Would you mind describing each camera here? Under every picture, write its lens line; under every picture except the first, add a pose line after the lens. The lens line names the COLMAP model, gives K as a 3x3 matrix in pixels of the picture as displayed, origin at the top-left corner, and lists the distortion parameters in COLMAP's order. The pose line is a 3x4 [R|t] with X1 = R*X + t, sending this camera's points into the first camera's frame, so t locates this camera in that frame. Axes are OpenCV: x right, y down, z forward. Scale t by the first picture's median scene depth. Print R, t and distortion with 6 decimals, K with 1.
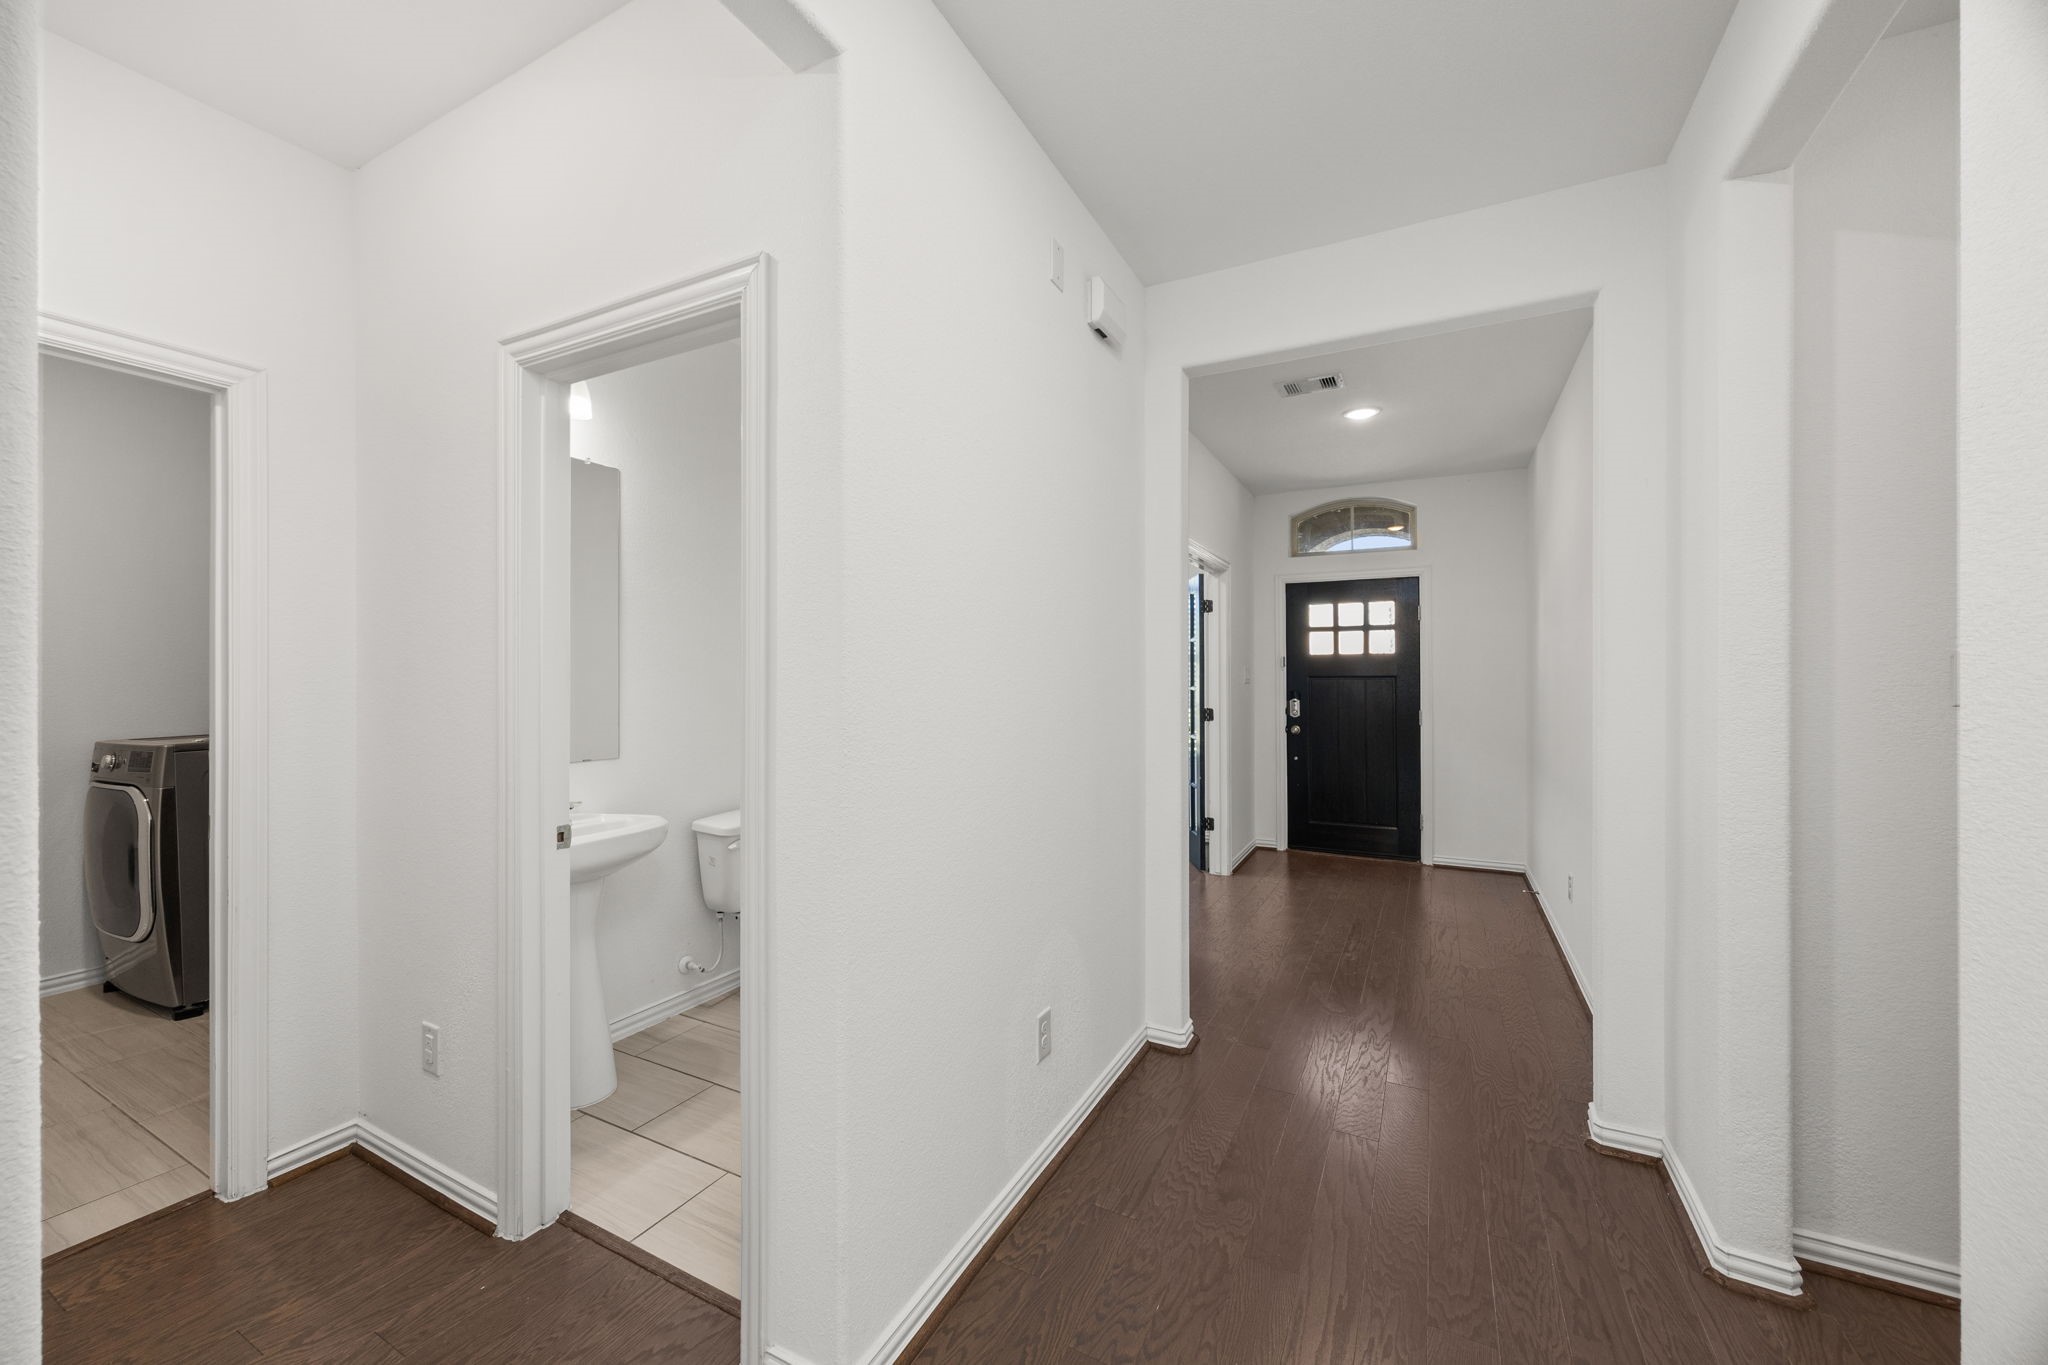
lens RADIAL K [[791.3, 0, 1014.7], [0, 791.3, 673.0], [0, 0, 1]] dist [0.000354, -0.000481]
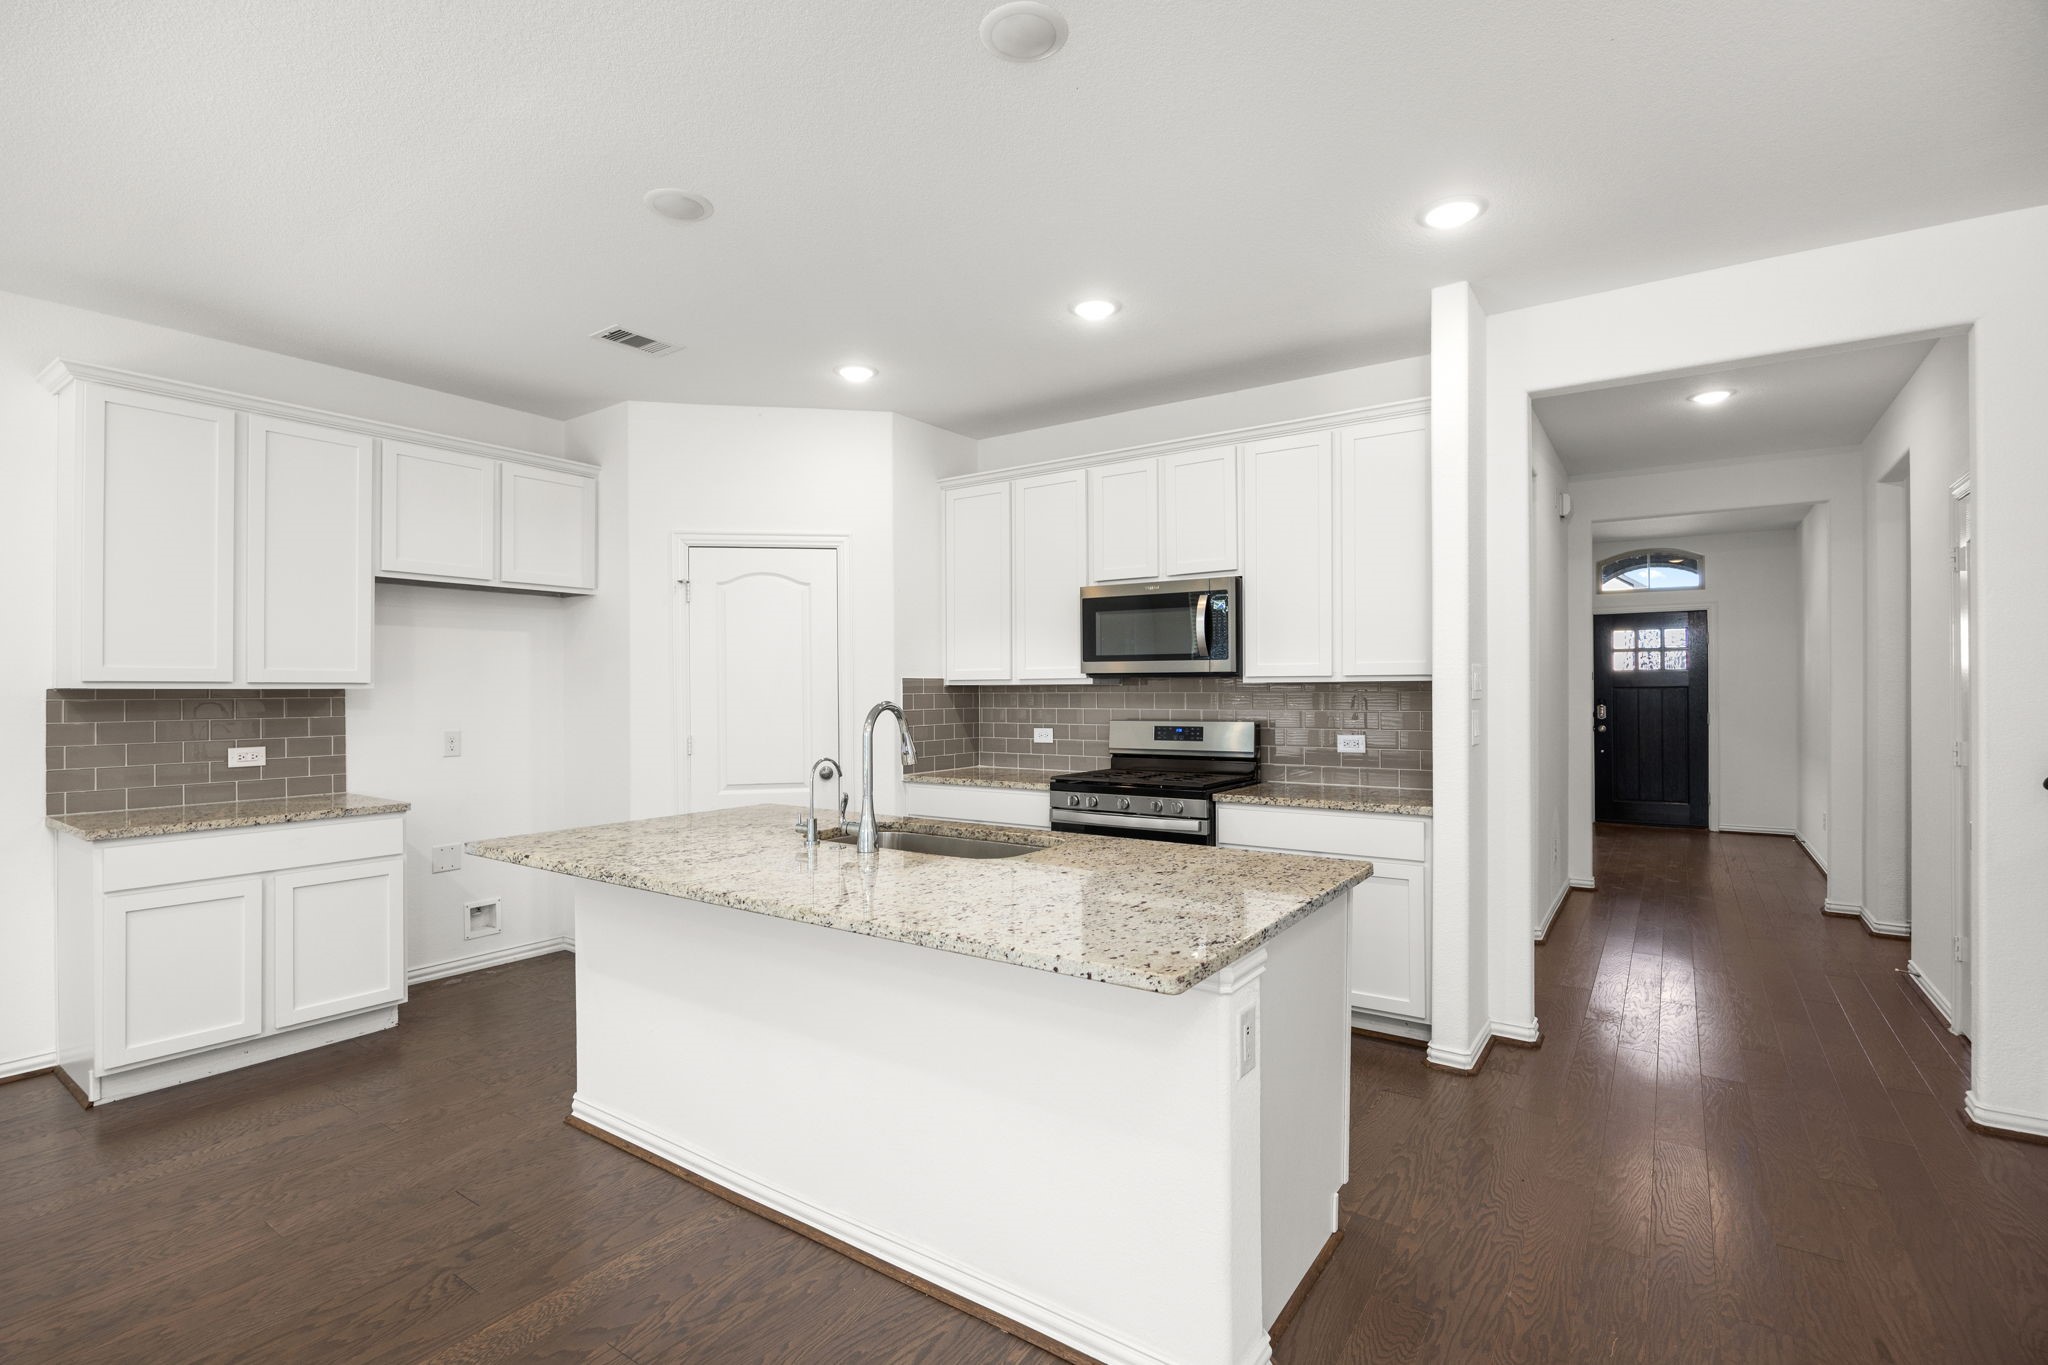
lens RADIAL K [[943.1, 0, 1015.1], [0, 943.1, 691.5], [0, 0, 1]] dist [-0.013857, -0.000190]
pose [[0.991900, -0.005541, -0.126898, -0.409333], [0.006390, 0.999960, 0.006285, -0.004485], [0.126858, -0.007045, 0.991896, -0.649492]]
